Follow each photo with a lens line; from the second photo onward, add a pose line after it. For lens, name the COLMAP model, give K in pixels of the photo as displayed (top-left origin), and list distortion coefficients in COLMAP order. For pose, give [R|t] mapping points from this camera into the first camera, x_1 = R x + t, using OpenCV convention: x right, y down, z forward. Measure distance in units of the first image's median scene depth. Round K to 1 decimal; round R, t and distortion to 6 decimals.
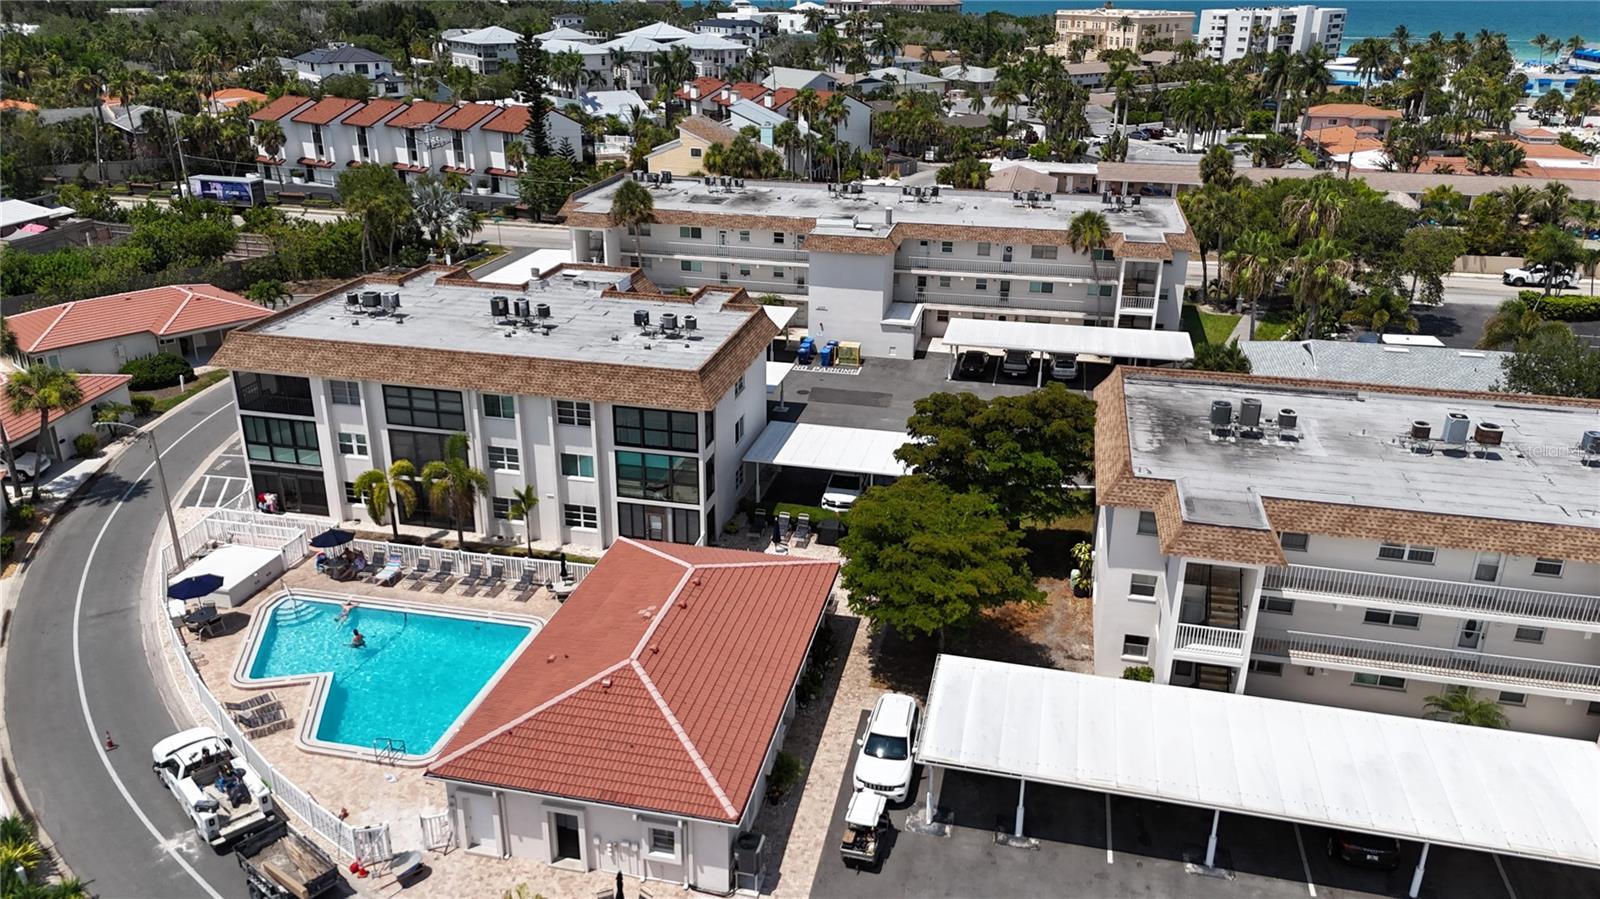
lens RADIAL K [[1160.3, 0, 800.0], [0, 1160.3, 449.5], [0, 0, 1]] dist [0.057243, -0.058791]
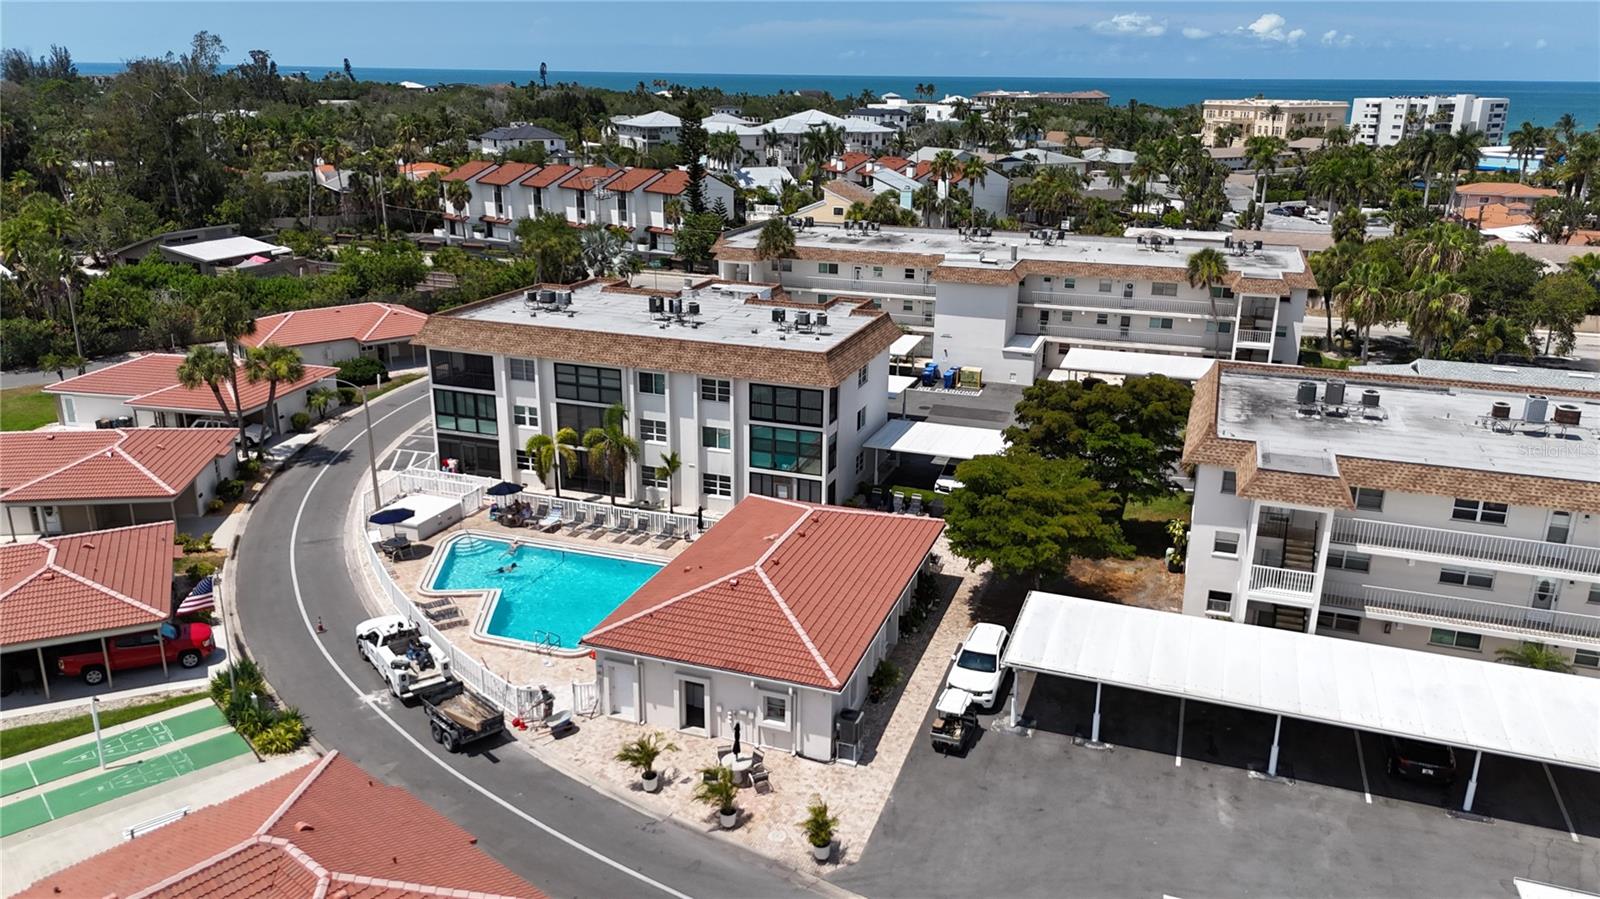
lens RADIAL K [[1160.3, 0, 800.0], [0, 1160.3, 449.5], [0, 0, 1]] dist [0.057243, -0.058791]
pose [[0.992442, 0.037474, -0.116853, 0.019257], [-0.046332, 0.996178, -0.074040, 0.098760], [0.113631, 0.078894, 0.990386, -0.096185]]
